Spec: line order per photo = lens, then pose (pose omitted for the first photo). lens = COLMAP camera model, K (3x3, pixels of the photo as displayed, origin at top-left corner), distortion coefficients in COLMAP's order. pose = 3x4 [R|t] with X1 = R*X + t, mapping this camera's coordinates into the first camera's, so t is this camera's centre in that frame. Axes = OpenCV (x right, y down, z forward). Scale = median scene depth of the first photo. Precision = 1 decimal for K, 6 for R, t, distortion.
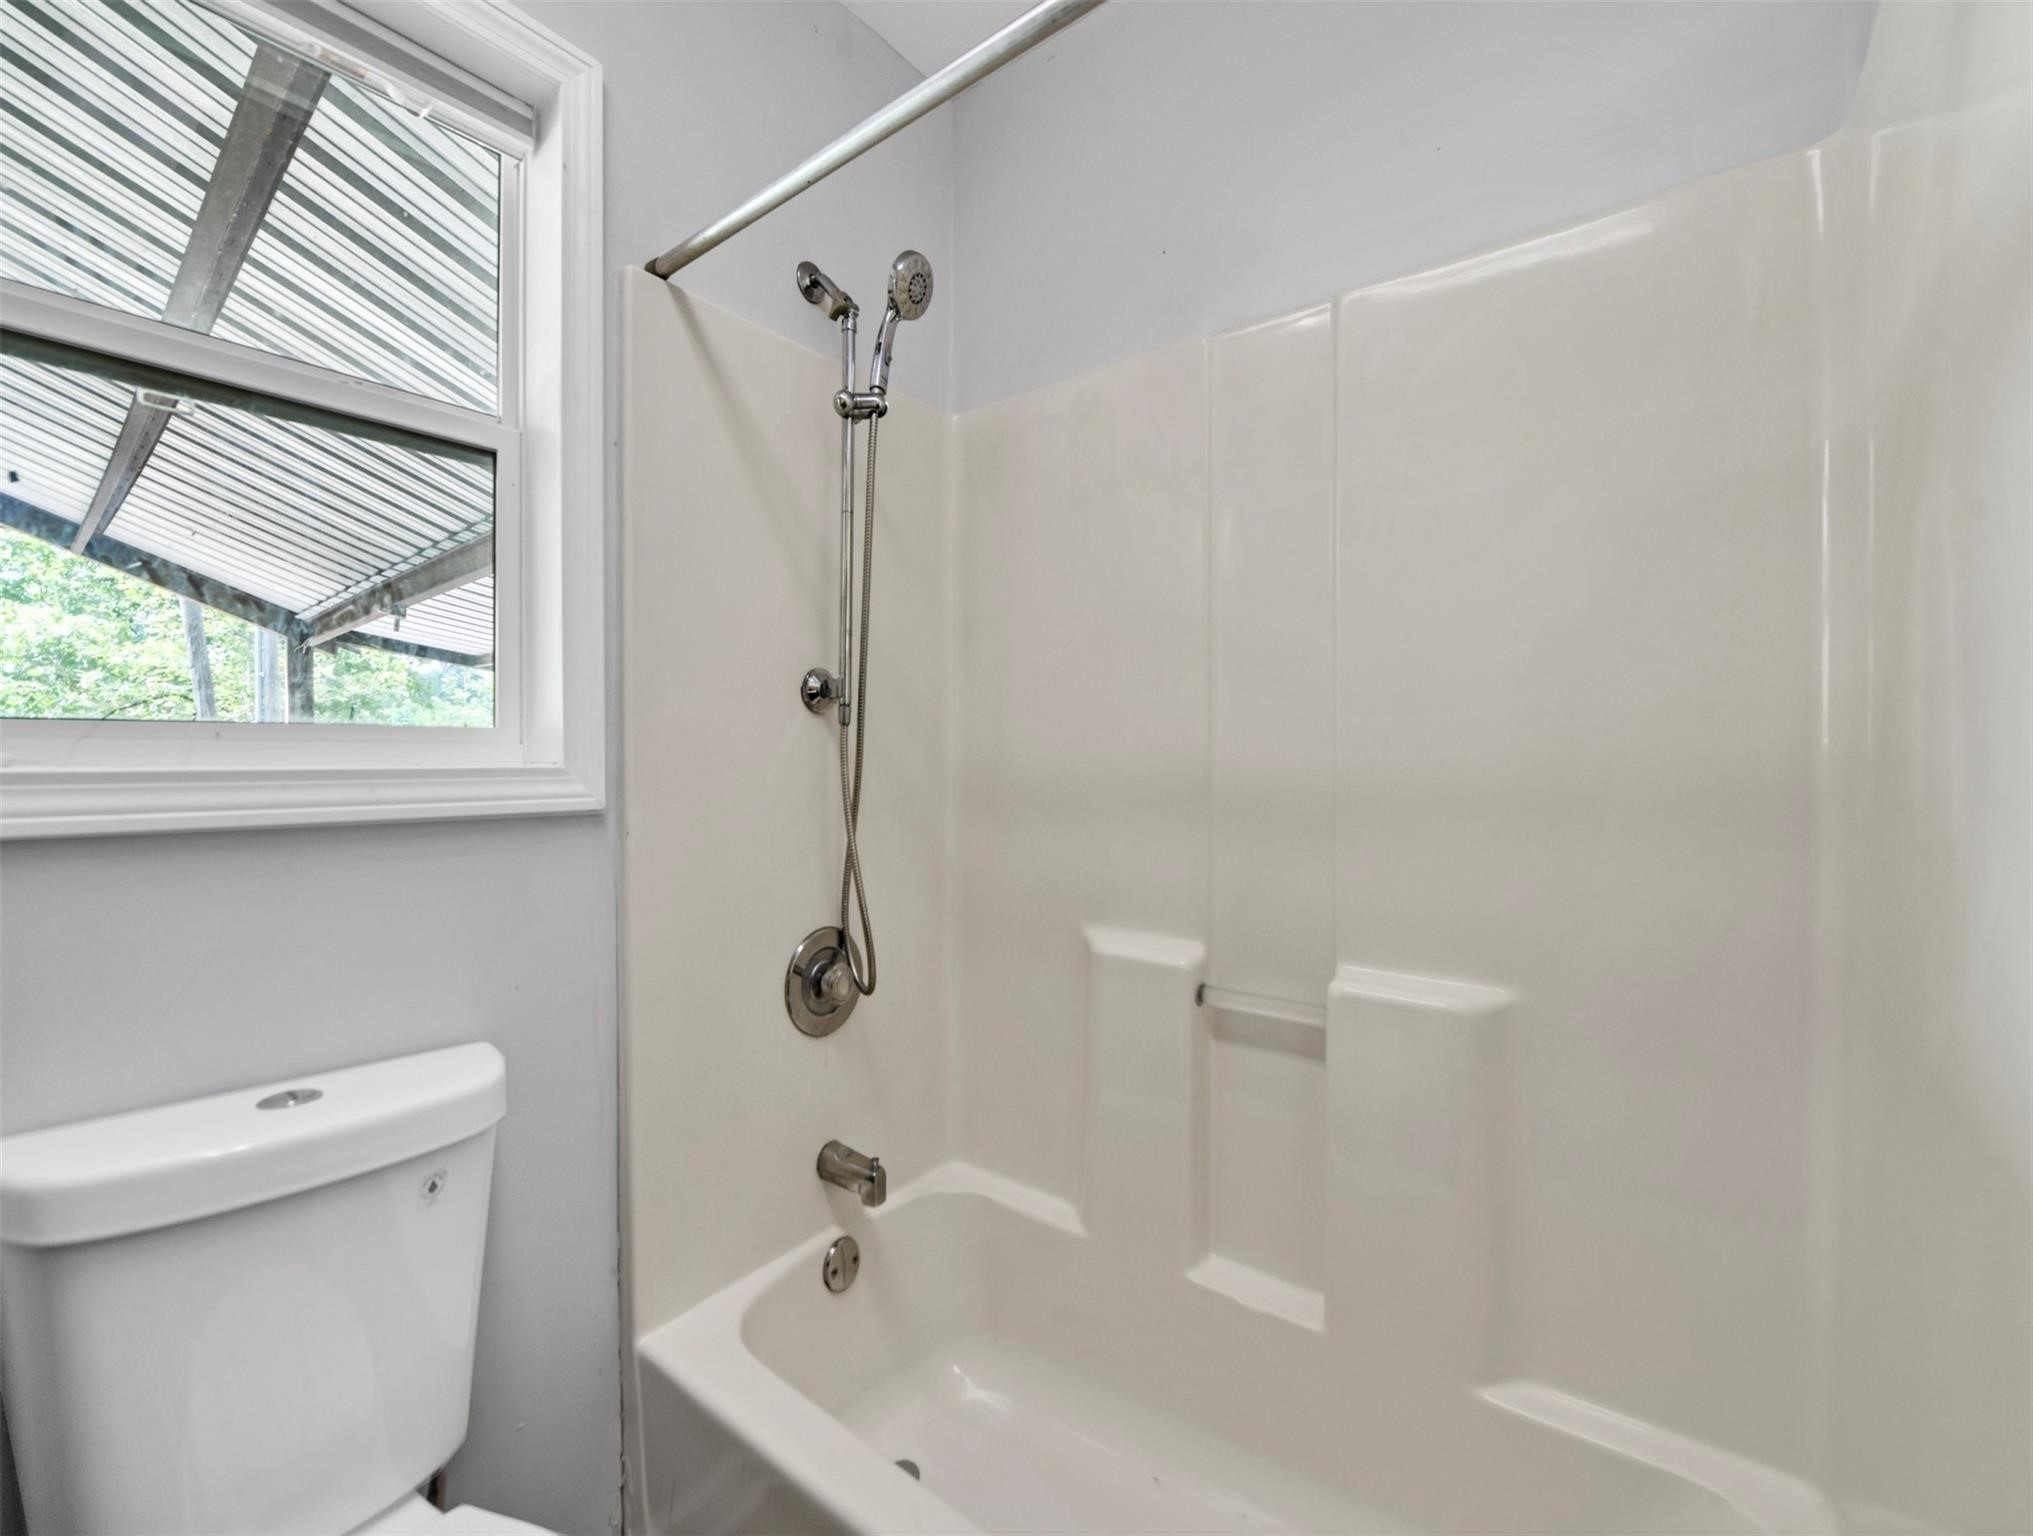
lens RADIAL K [[842.9, 0, 1047.8], [0, 842.9, 743.3], [0, 0, 1]] dist [-0.001795, -0.000506]
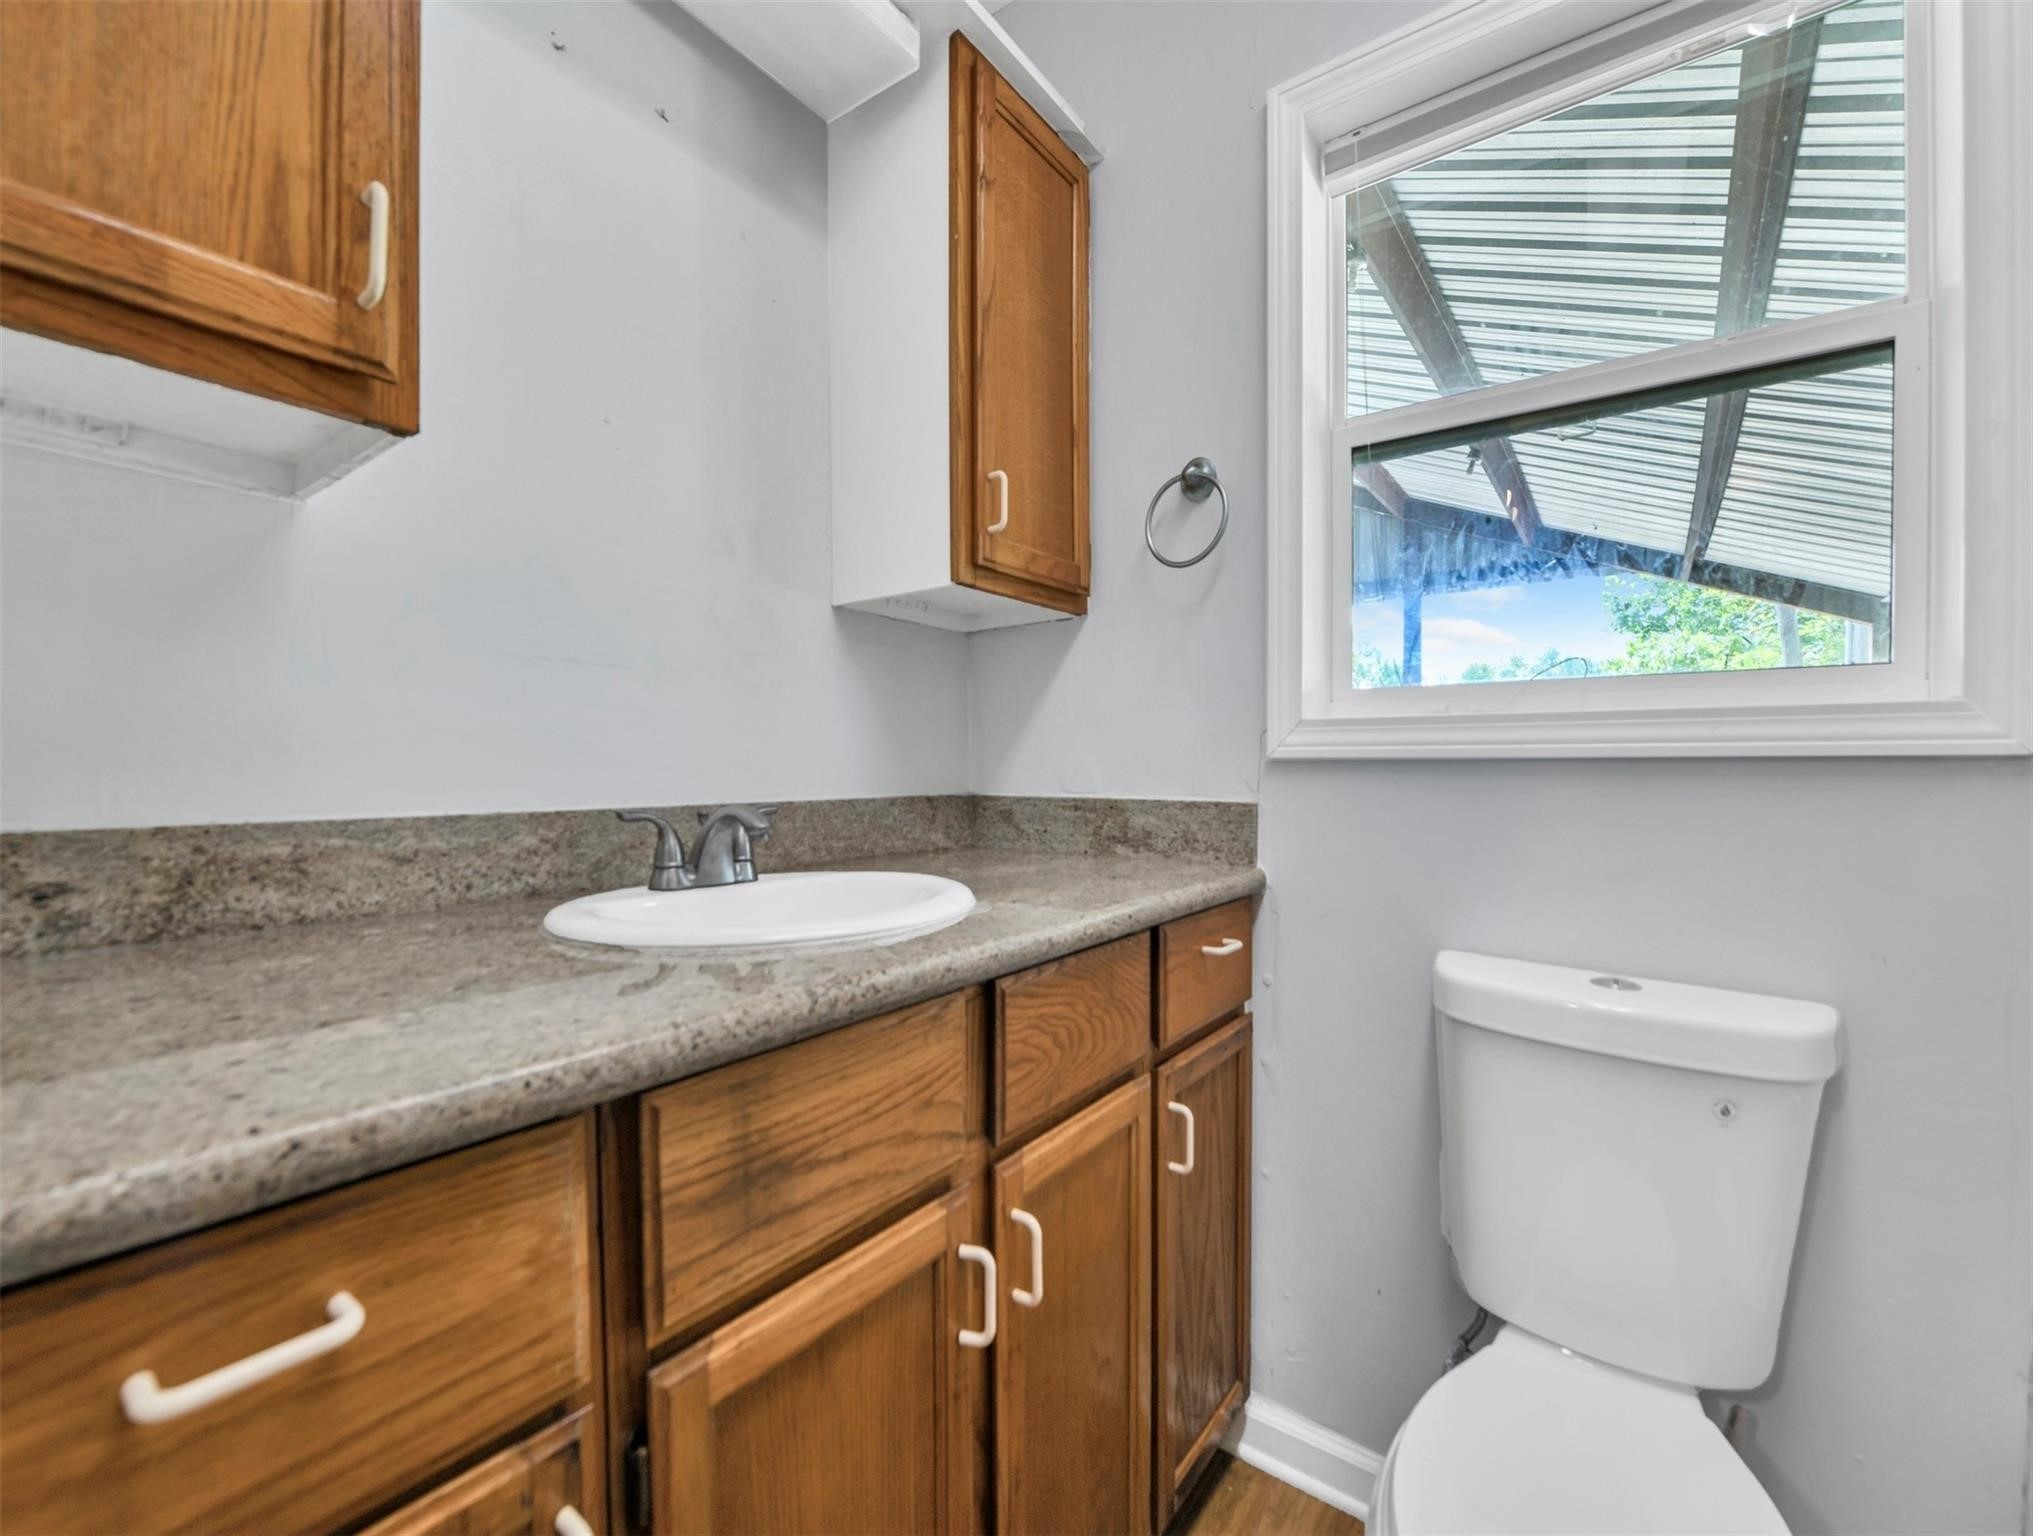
lens RADIAL K [[930.4, 0, 1020.8], [0, 930.4, 755.2], [0, 0, 1]] dist [-0.001844, -0.000485]
pose [[0.036958, -0.017812, -0.999158, 0.145844], [0.007307, 0.999819, -0.017554, 0.049996], [0.999290, -0.006652, 0.037081, 0.053515]]
